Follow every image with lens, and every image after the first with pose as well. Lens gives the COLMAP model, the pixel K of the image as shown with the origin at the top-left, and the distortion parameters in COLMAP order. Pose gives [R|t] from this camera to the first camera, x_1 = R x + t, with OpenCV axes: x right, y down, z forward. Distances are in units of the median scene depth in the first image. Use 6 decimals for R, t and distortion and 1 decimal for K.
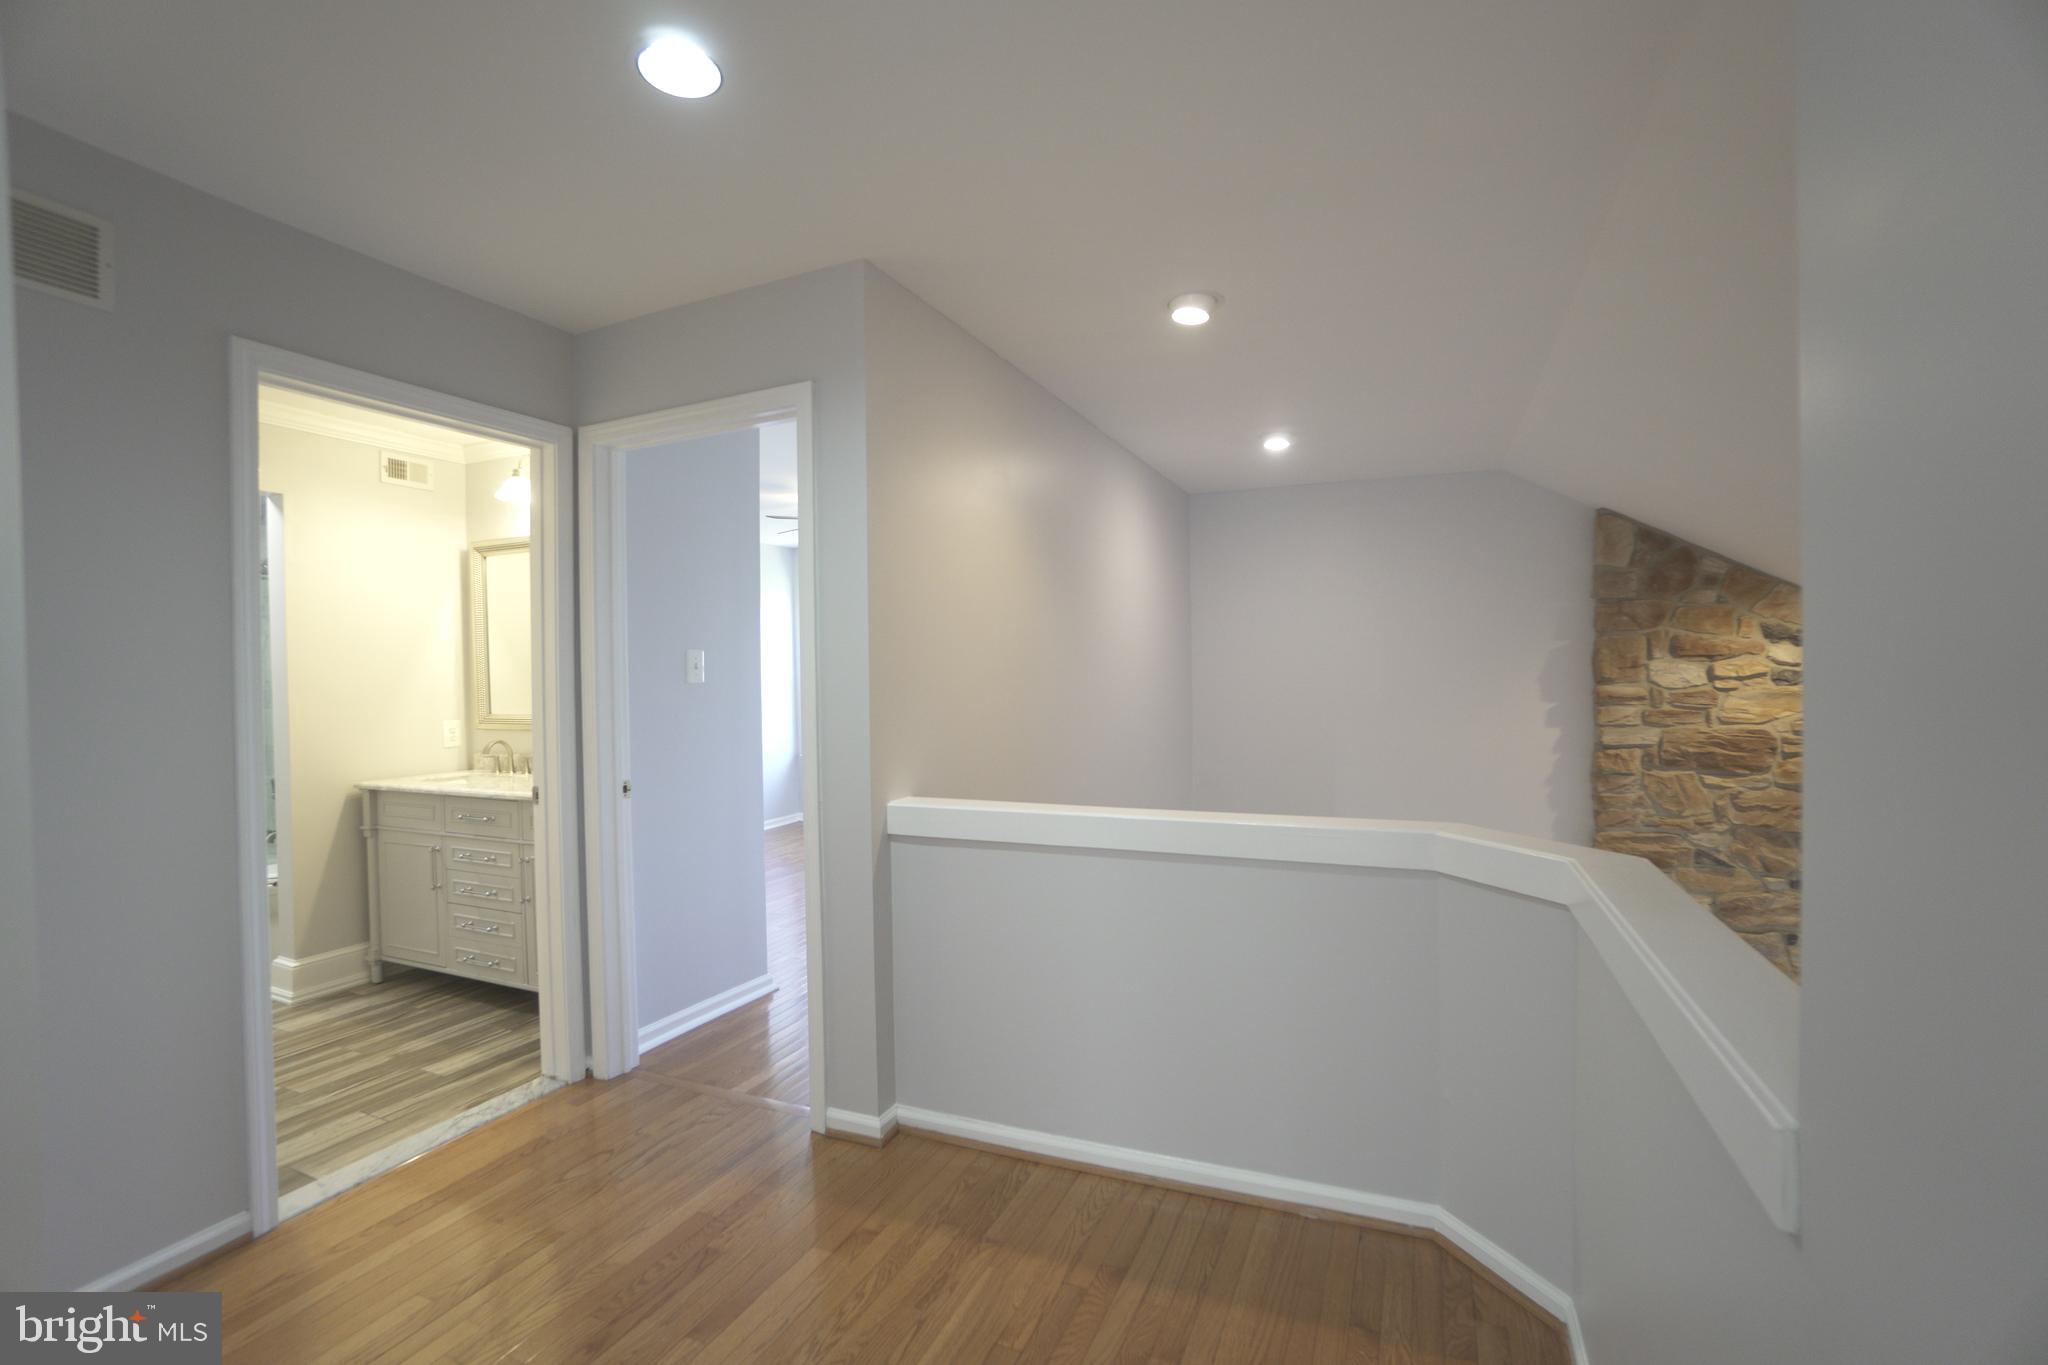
lens RADIAL K [[907.1, 0, 1031.7], [0, 907.1, 679.7], [0, 0, 1]] dist [-0.060375, 0.020159]
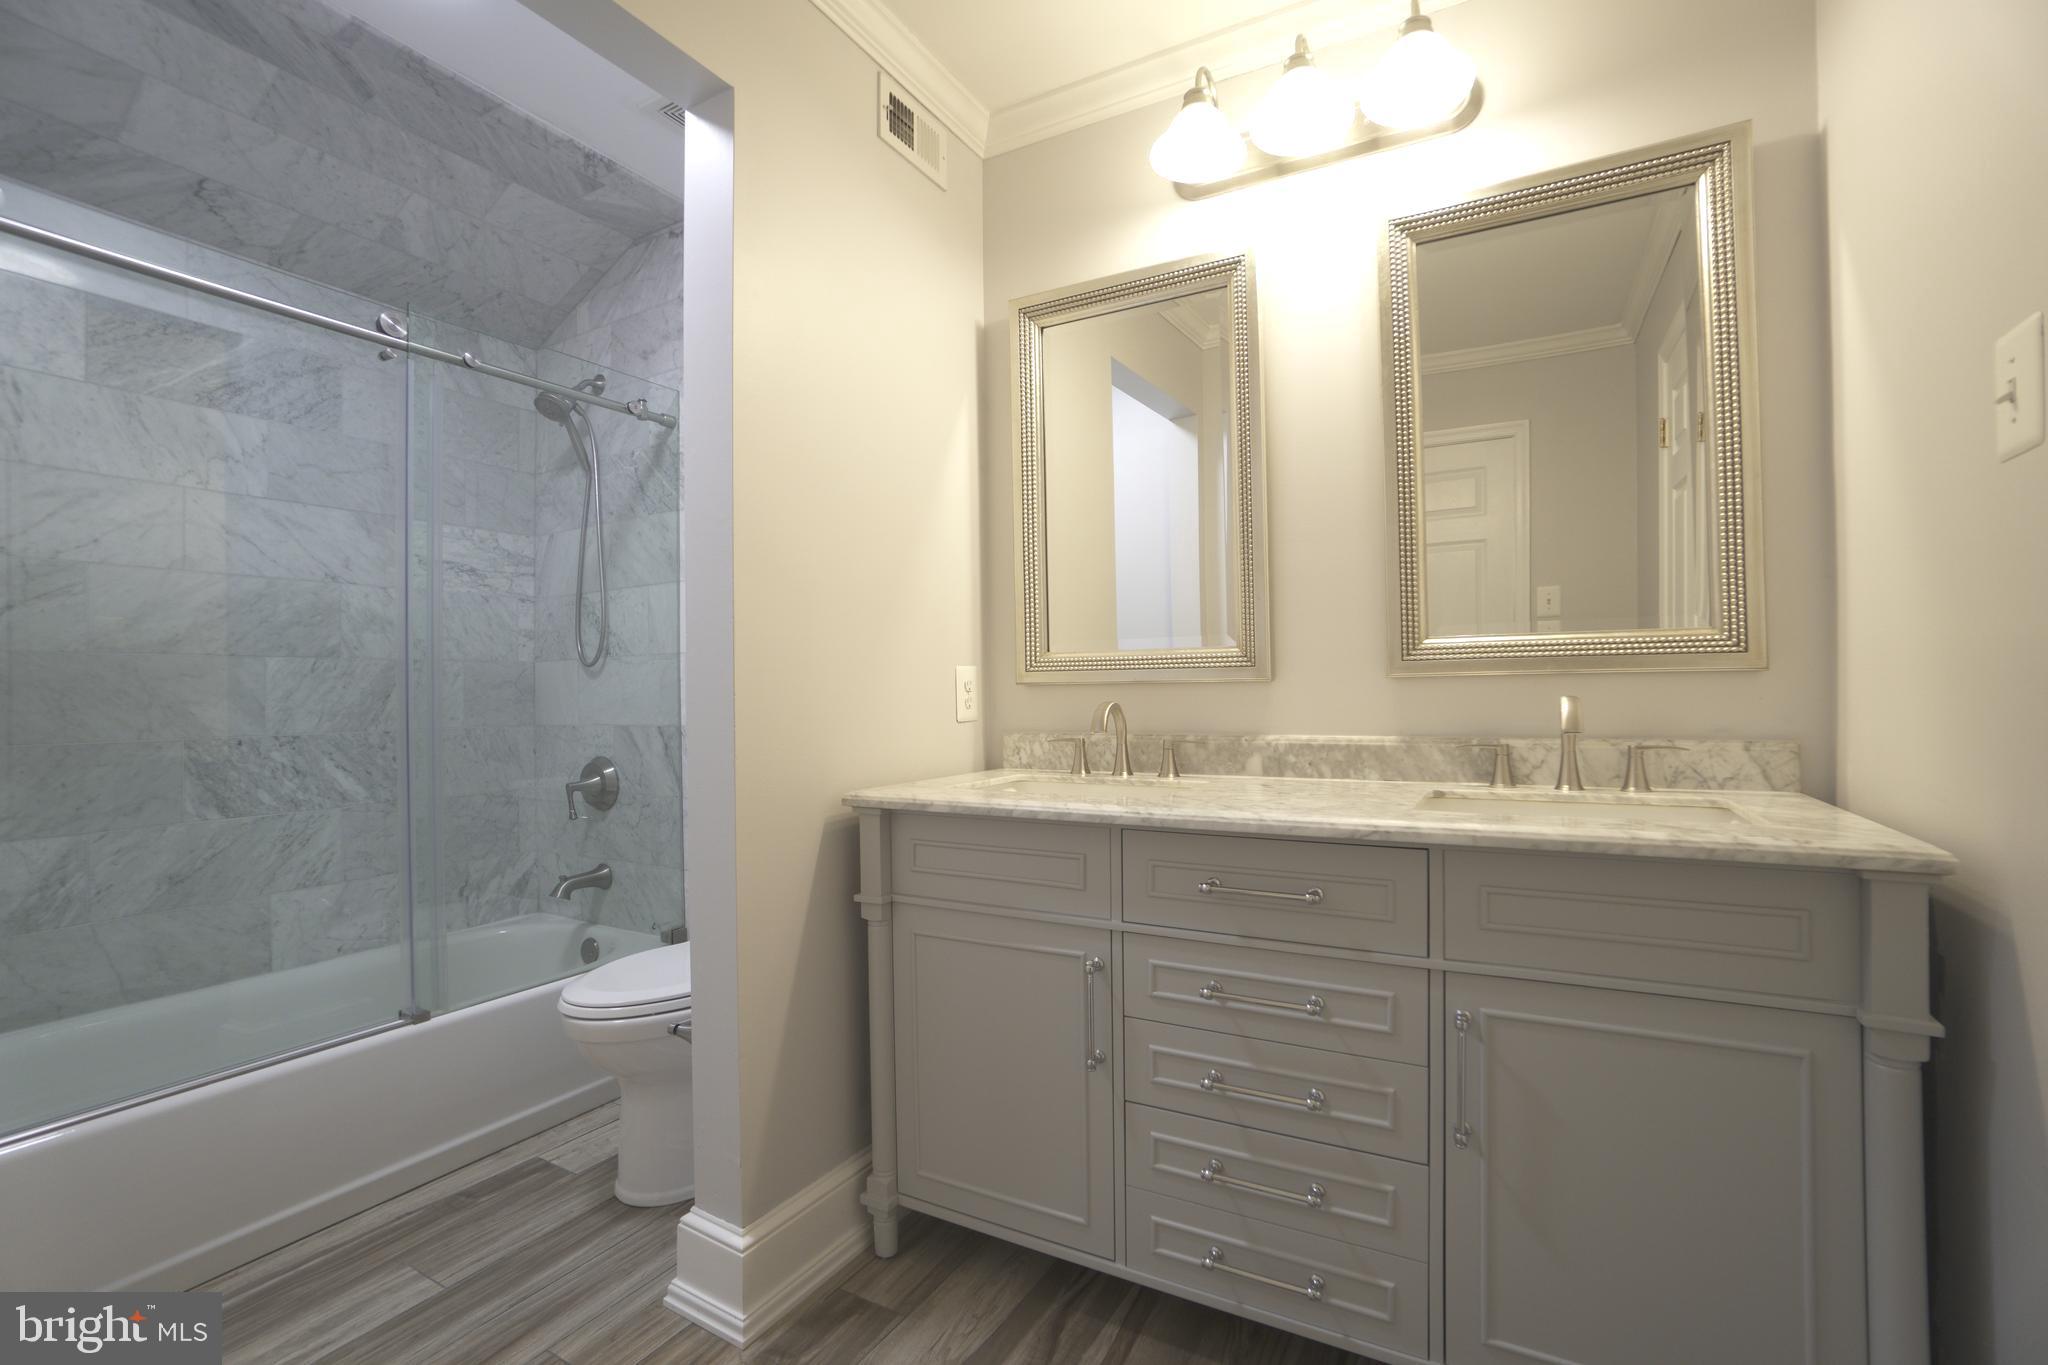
lens RADIAL K [[907.1, 0, 1012.8], [0, 907.1, 685.0], [0, 0, 1]] dist [-0.060375, 0.020159]
pose [[0.993818, 0.004662, -0.110922, -0.637410], [-0.006389, 0.999864, -0.015212, 0.070619], [0.110836, 0.015826, 0.993713, 0.570034]]
